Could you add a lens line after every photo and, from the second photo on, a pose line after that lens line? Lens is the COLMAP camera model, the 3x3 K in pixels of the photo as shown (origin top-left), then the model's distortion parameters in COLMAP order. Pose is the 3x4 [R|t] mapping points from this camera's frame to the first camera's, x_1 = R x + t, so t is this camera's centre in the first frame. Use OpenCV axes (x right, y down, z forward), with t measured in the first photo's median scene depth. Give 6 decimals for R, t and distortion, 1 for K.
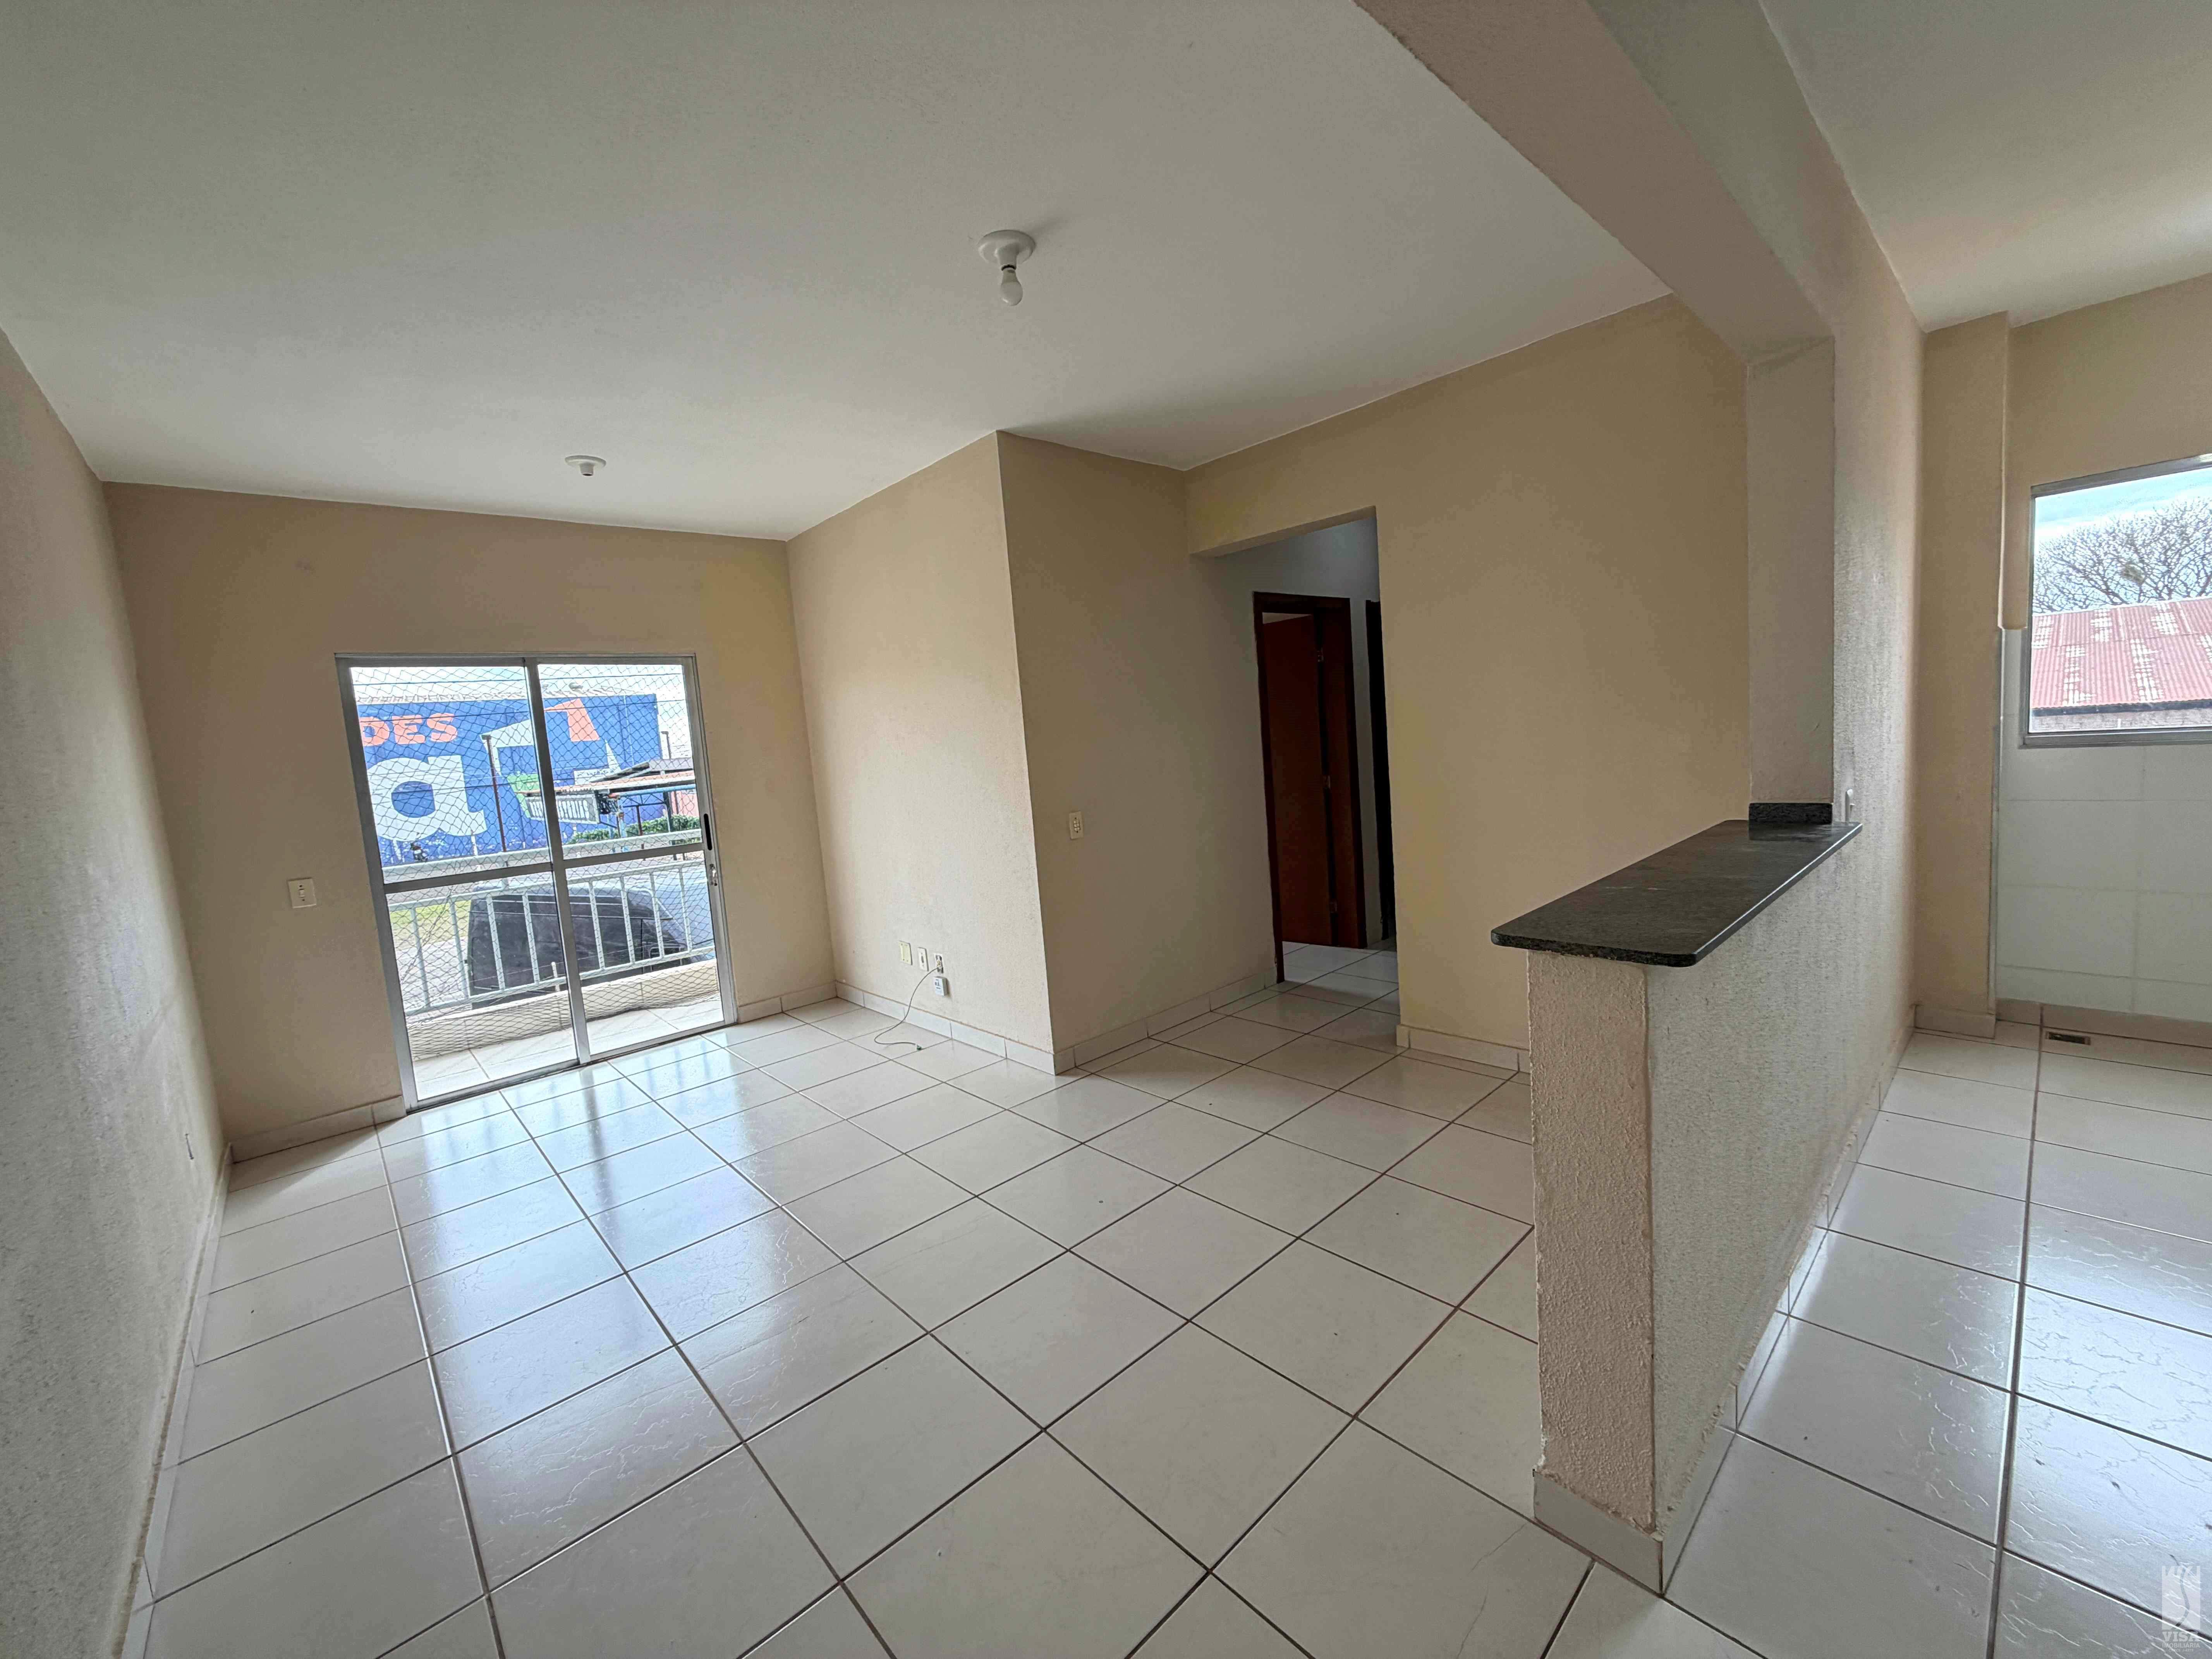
lens RADIAL K [[880.9, 0, 1103.3], [0, 880.9, 826.3], [0, 0, 1]] dist [-0.000537, 0.000150]
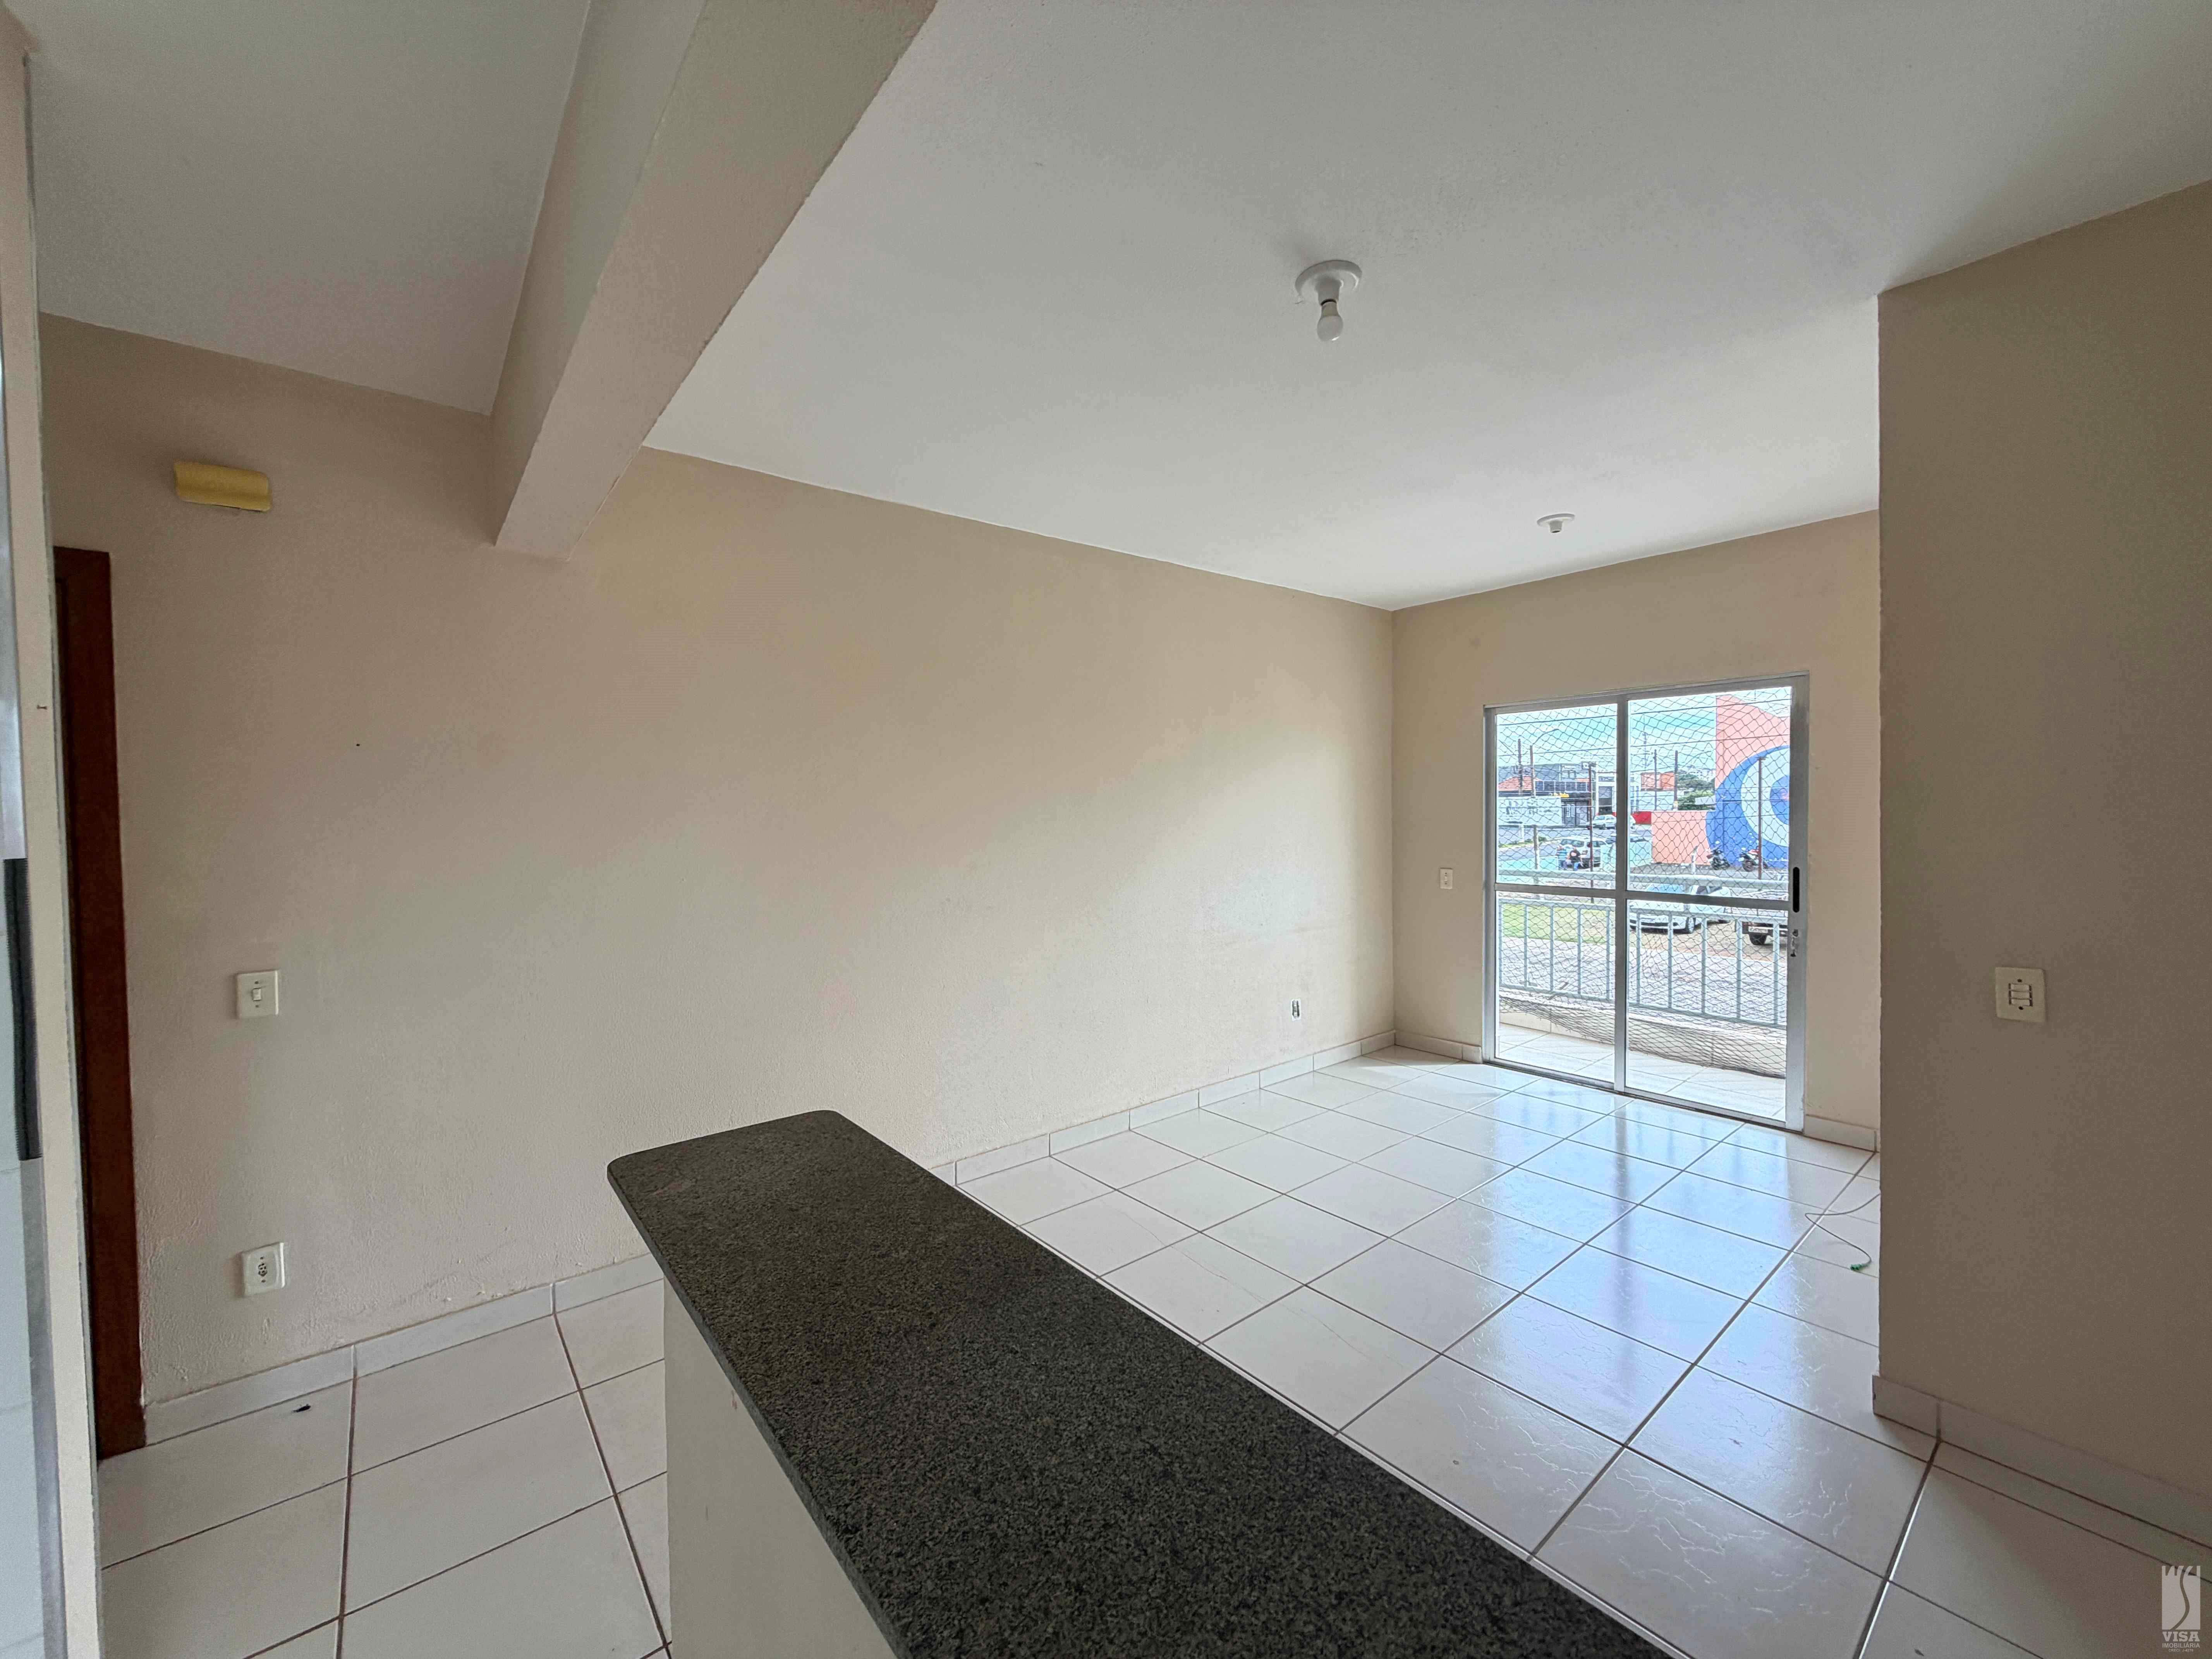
lens RADIAL K [[880.9, 0, 1103.3], [0, 880.9, 826.3], [0, 0, 1]] dist [-0.000537, 0.000150]
pose [[-0.057102, 0.101970, -0.993147, 0.515774], [-0.085666, 0.990601, 0.106634, -0.110373], [0.994686, 0.091168, -0.047830, 0.523768]]
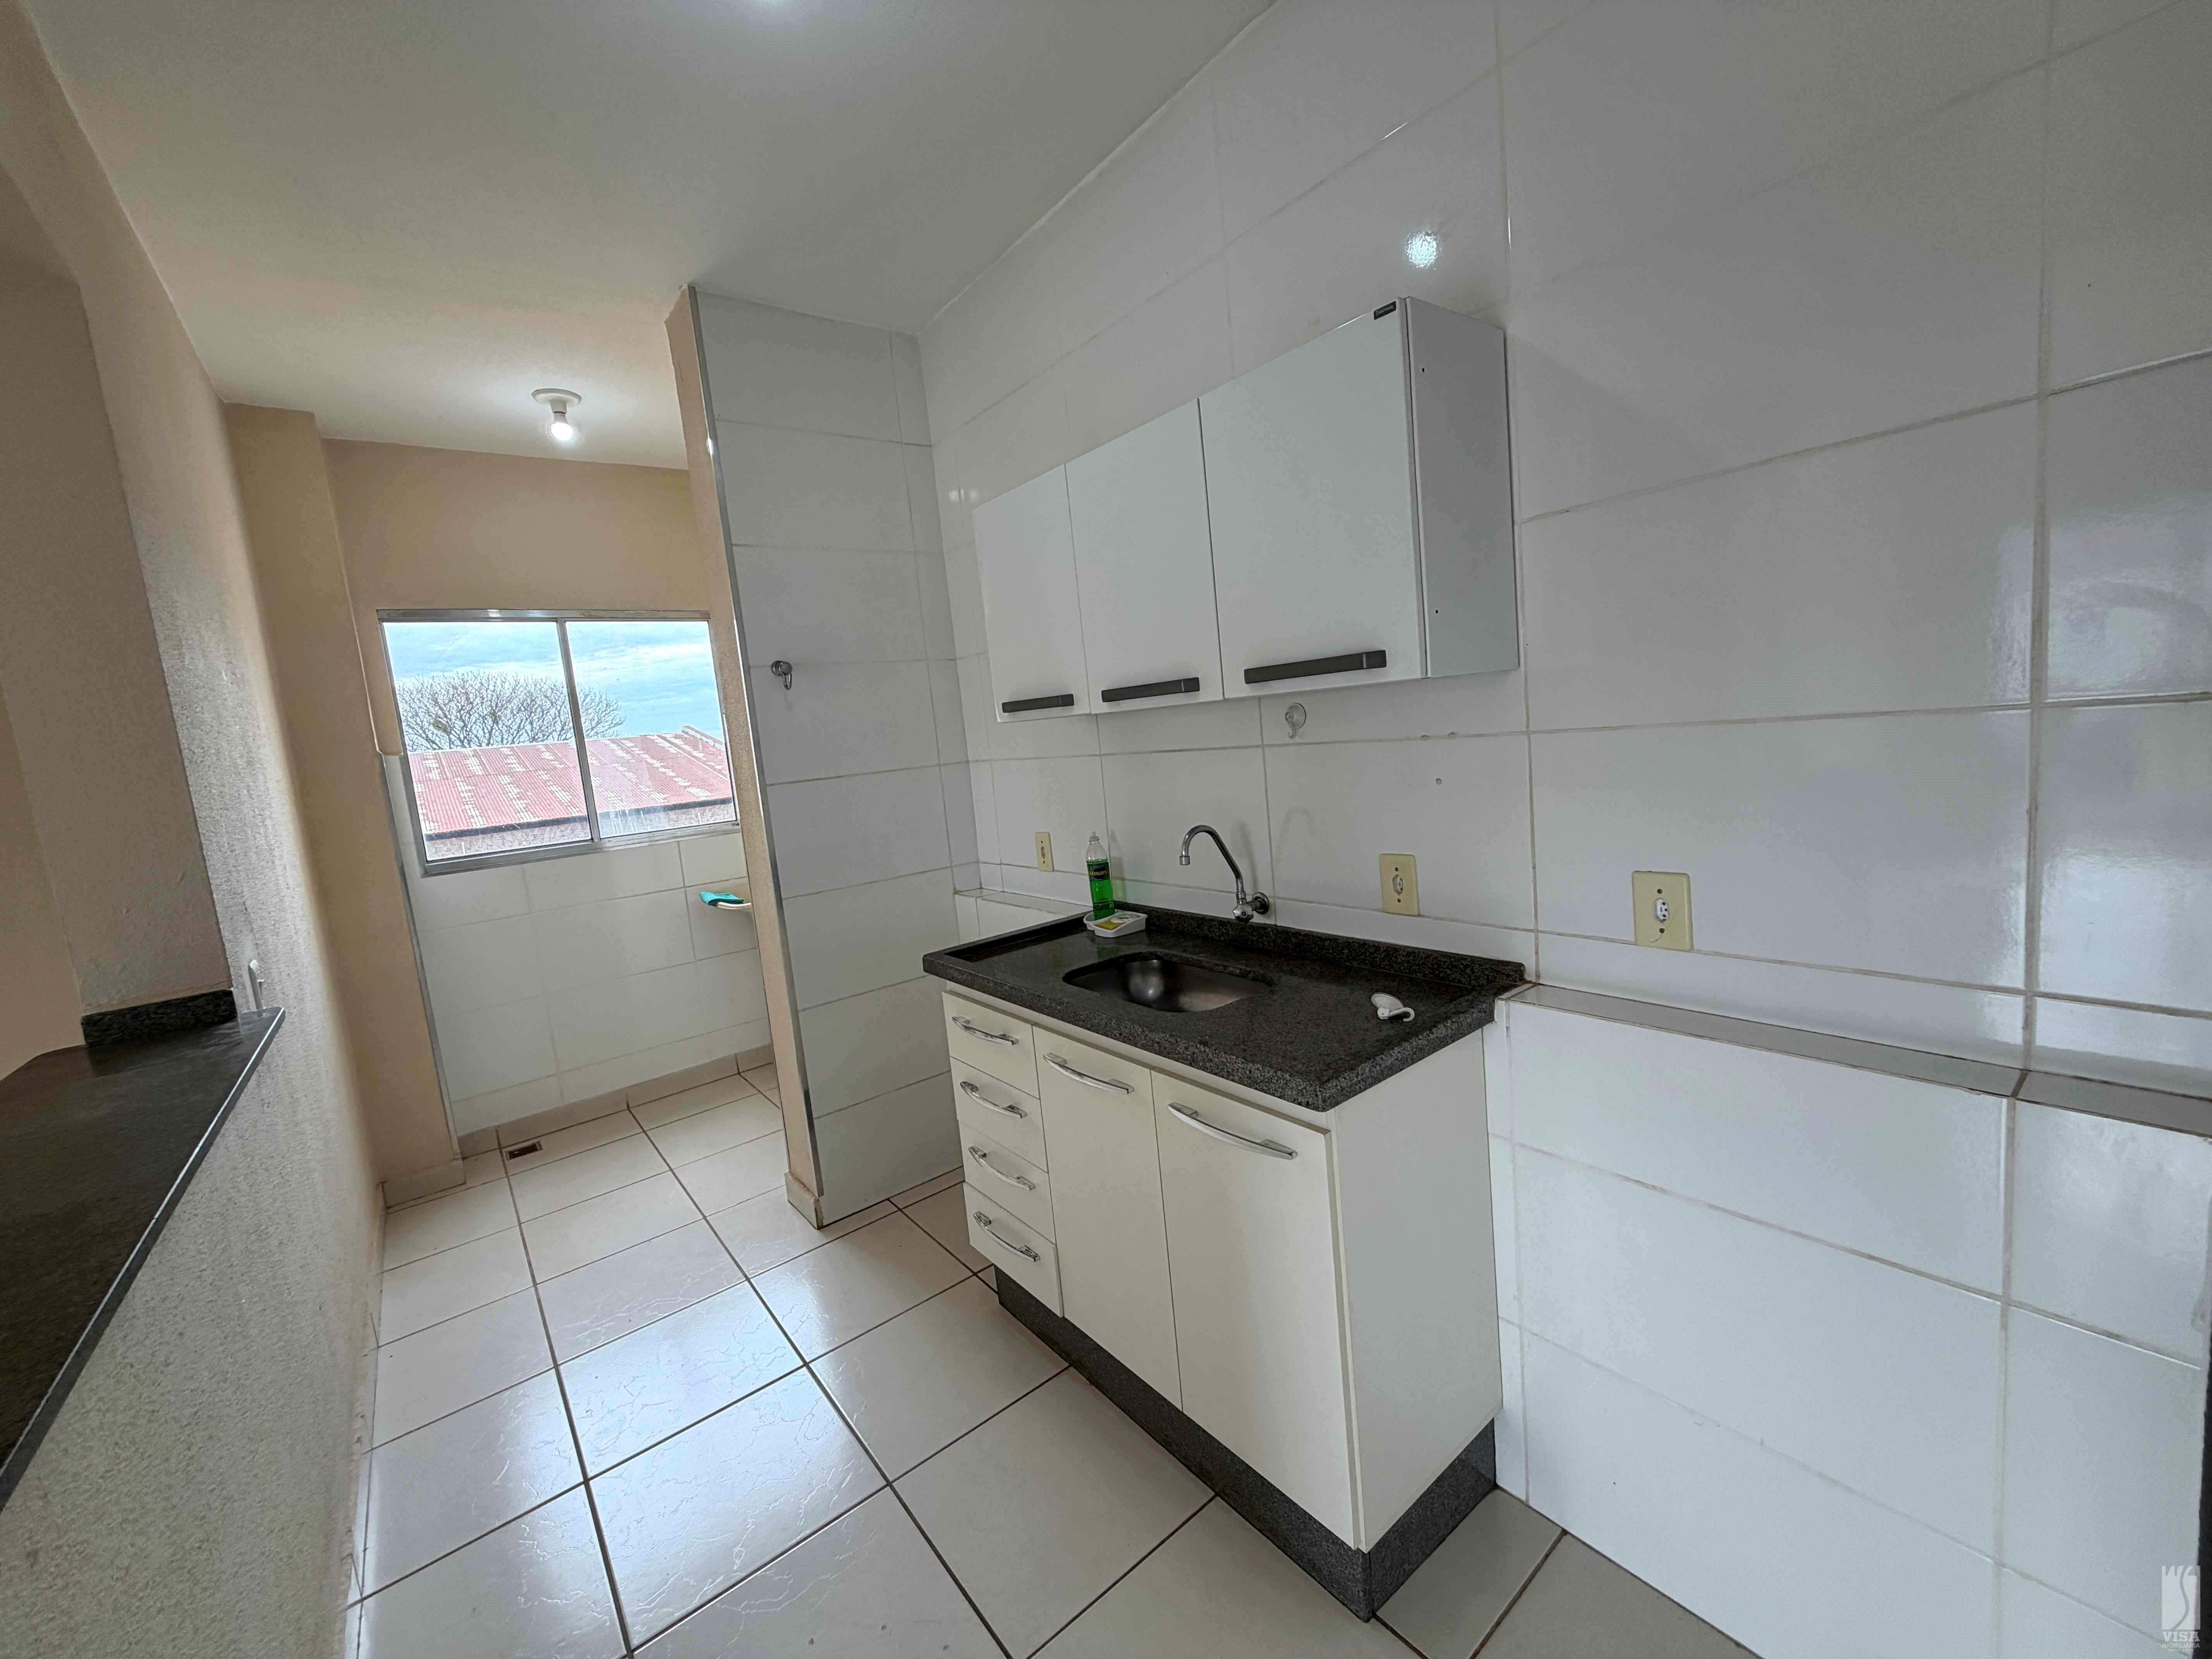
lens RADIAL K [[880.9, 0, 1103.3], [0, 880.9, 826.3], [0, 0, 1]] dist [-0.000537, 0.000150]
pose [[0.080535, -0.041761, 0.995877, 0.143271], [0.193324, 0.980804, 0.025495, -0.023790], [-0.977824, 0.190474, 0.087062, 0.176393]]
